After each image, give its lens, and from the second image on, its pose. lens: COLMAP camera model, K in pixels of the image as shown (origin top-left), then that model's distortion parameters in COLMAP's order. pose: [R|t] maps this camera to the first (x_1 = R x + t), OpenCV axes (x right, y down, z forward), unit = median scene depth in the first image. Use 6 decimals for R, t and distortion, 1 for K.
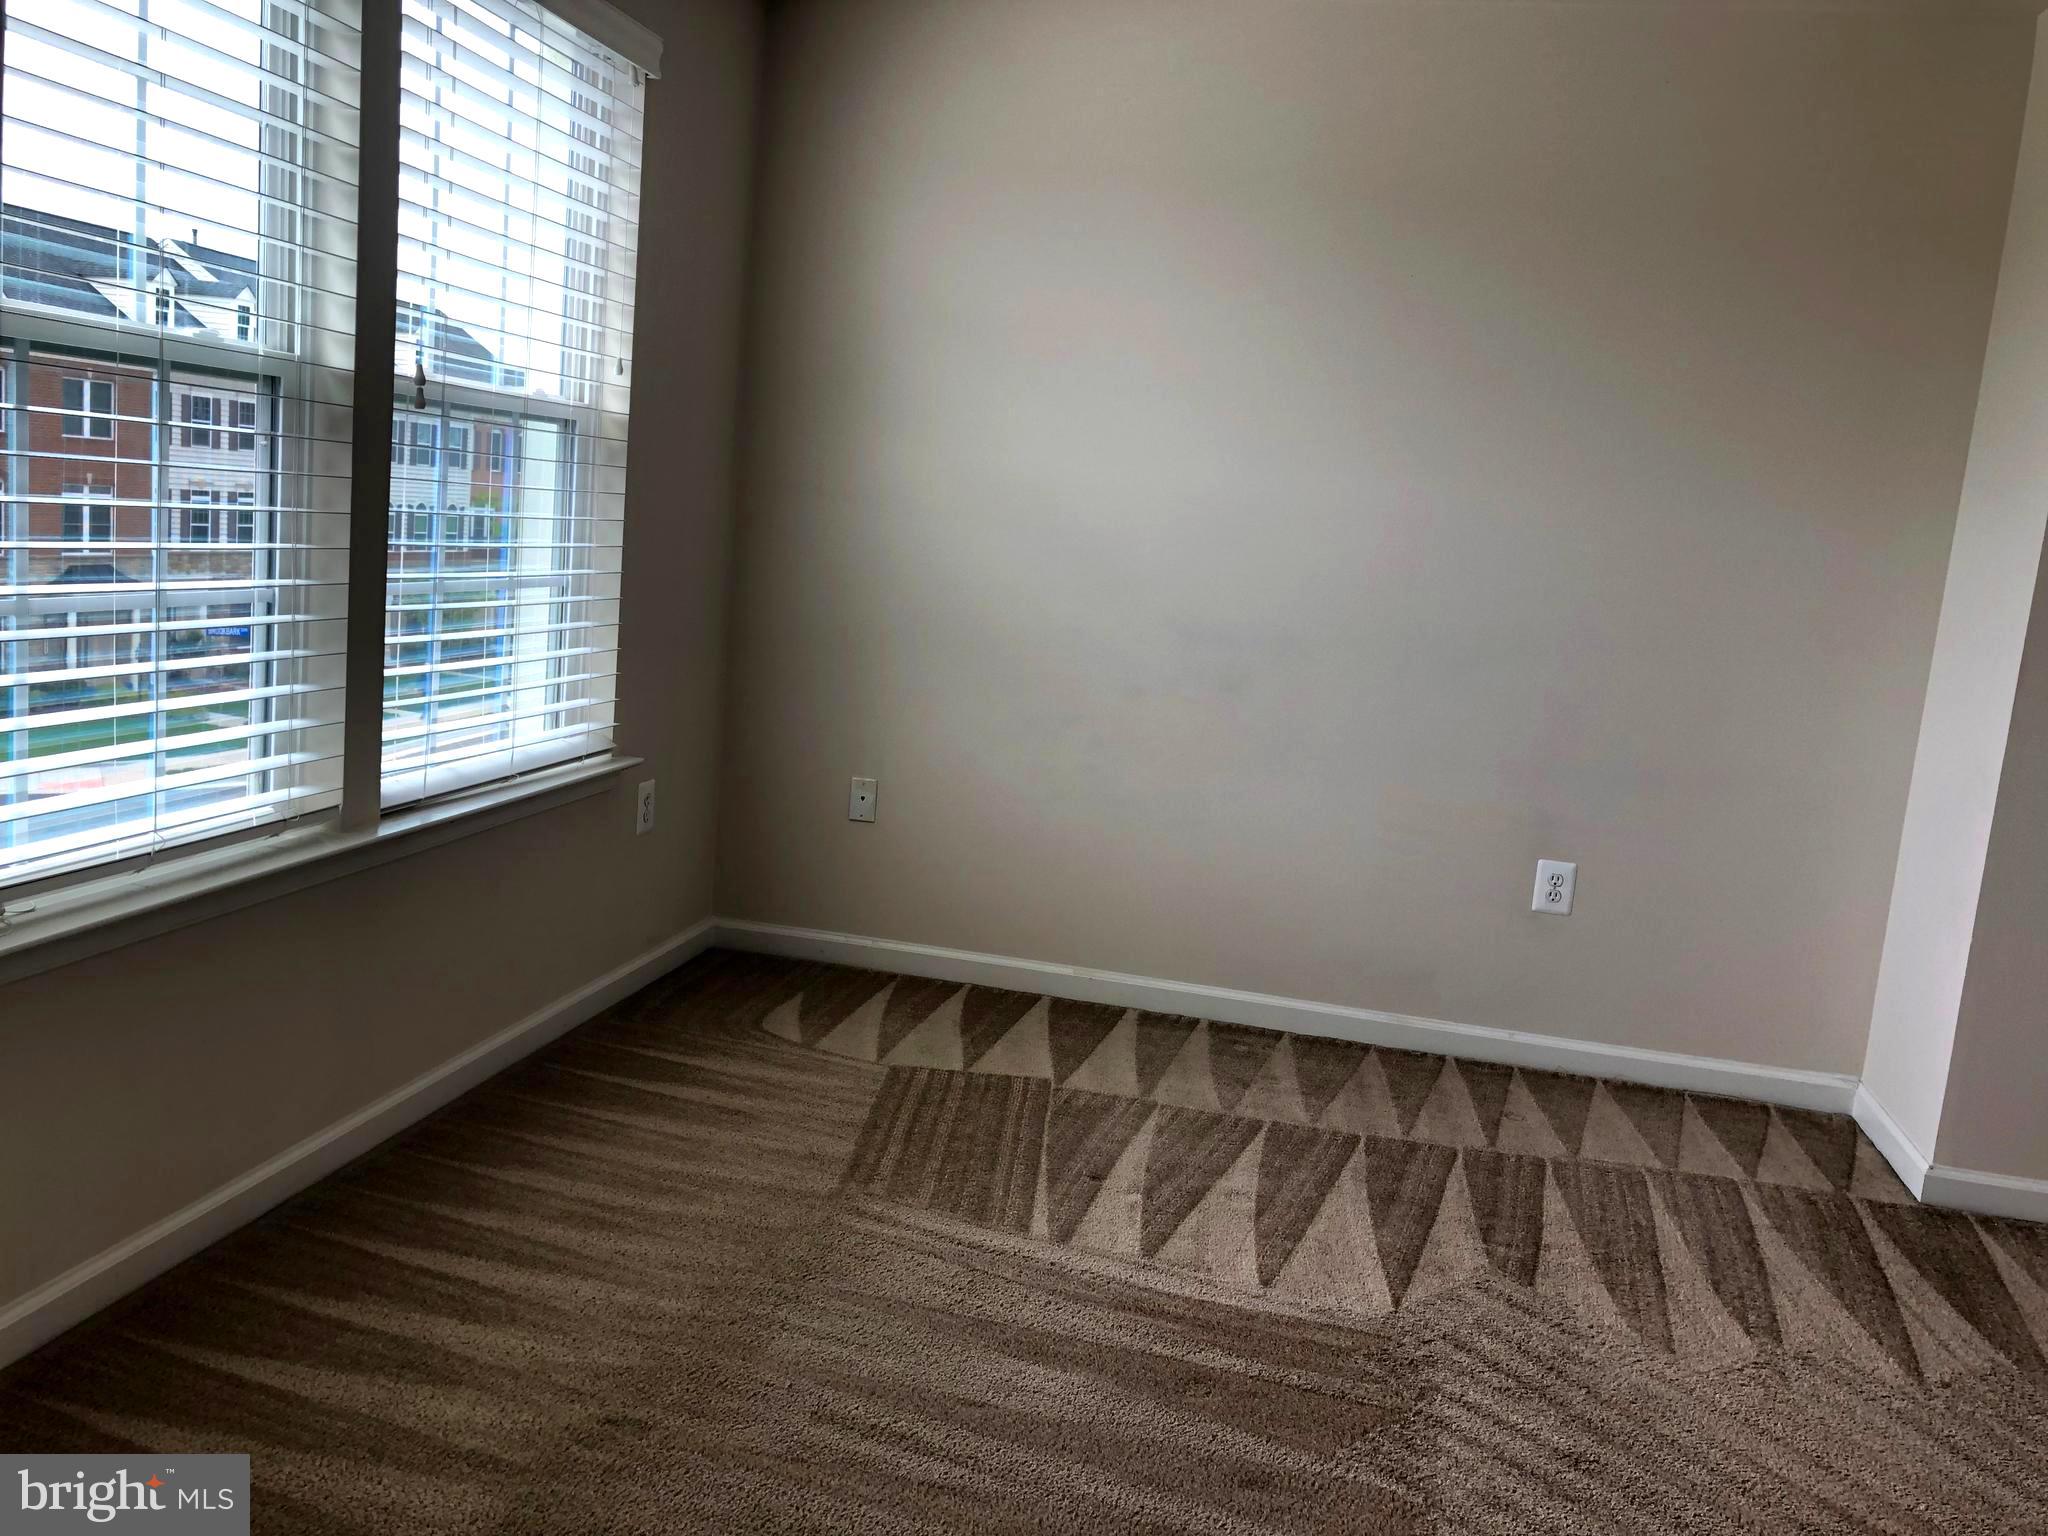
lens RADIAL K [[1650.4, 0, 1064.8], [0, 1650.4, 765.5], [0, 0, 1]] dist [0.064438, -0.139295]
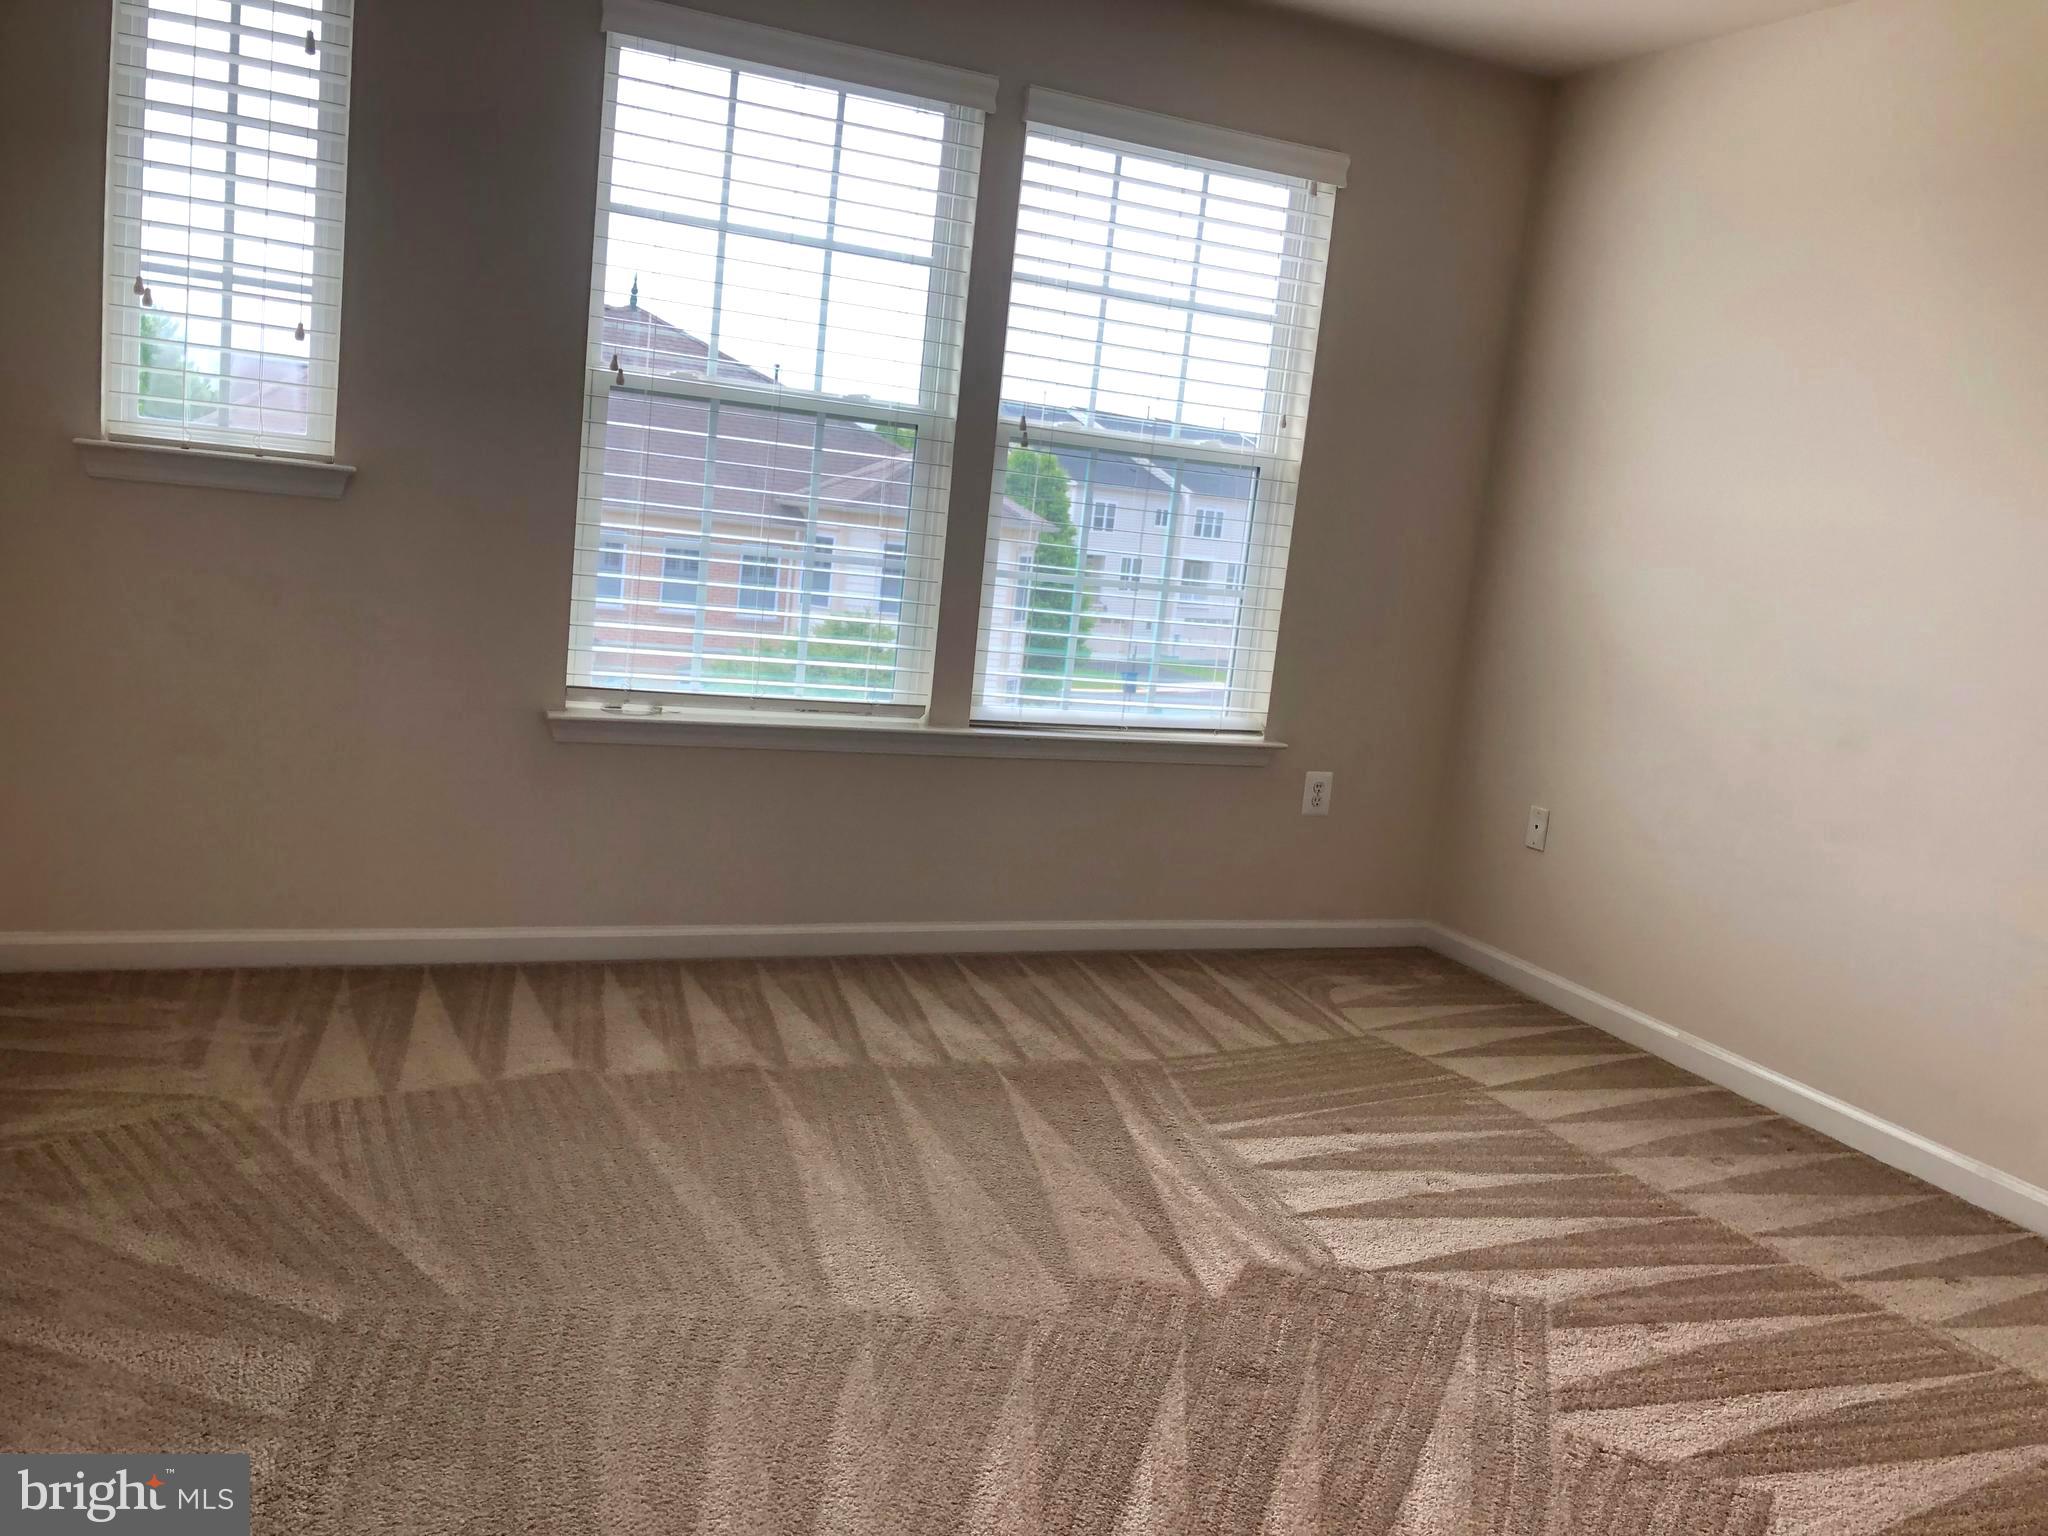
lens RADIAL K [[1656.2, 0, 1026.6], [0, 1656.2, 757.9], [0, 0, 1]] dist [0.004655, -0.004987]
pose [[0.576653, 0.094837, -0.811466, 0.654321], [-0.175963, 0.984346, -0.010004, 0.054138], [0.797815, 0.148557, 0.584313, 0.159814]]
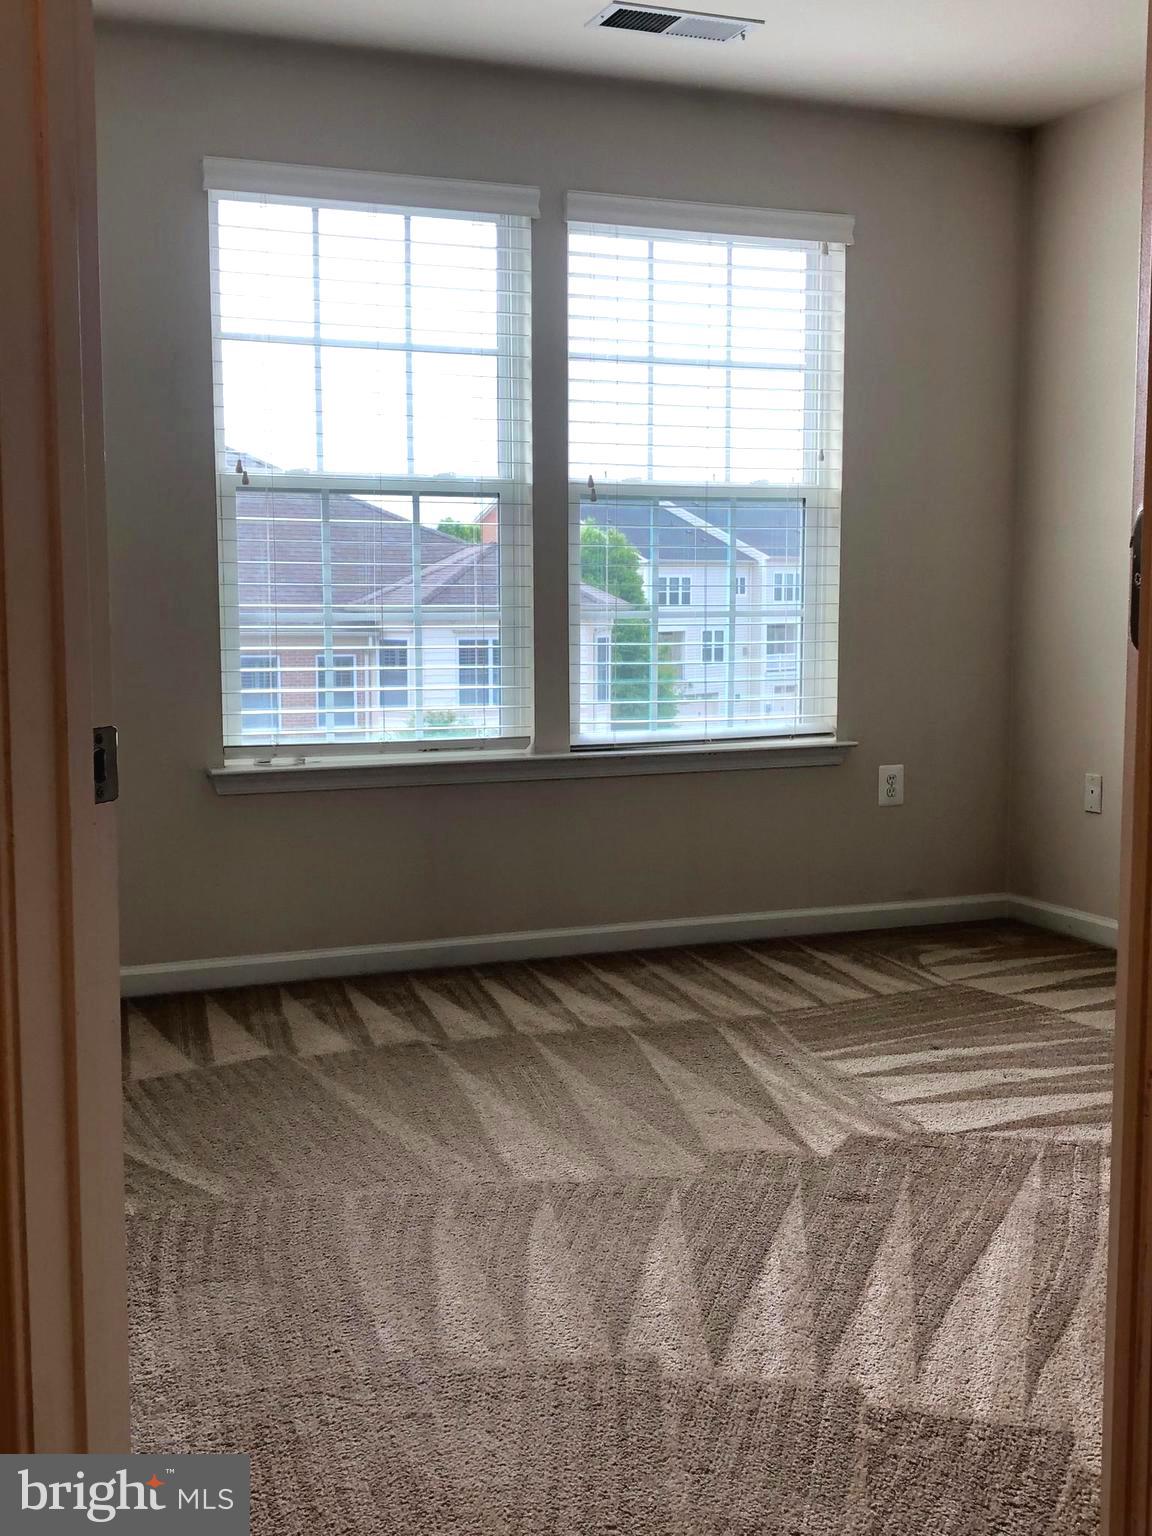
lens RADIAL K [[1723.1, 0, 546.4], [0, 1723.1, 770.1], [0, 0, 1]] dist [0.026078, 0.022206]
pose [[0.545617, -0.002561, -0.838031, 0.826750], [-0.075253, 0.995806, -0.052038, 0.117325], [0.834649, 0.091457, 0.543136, 0.041881]]
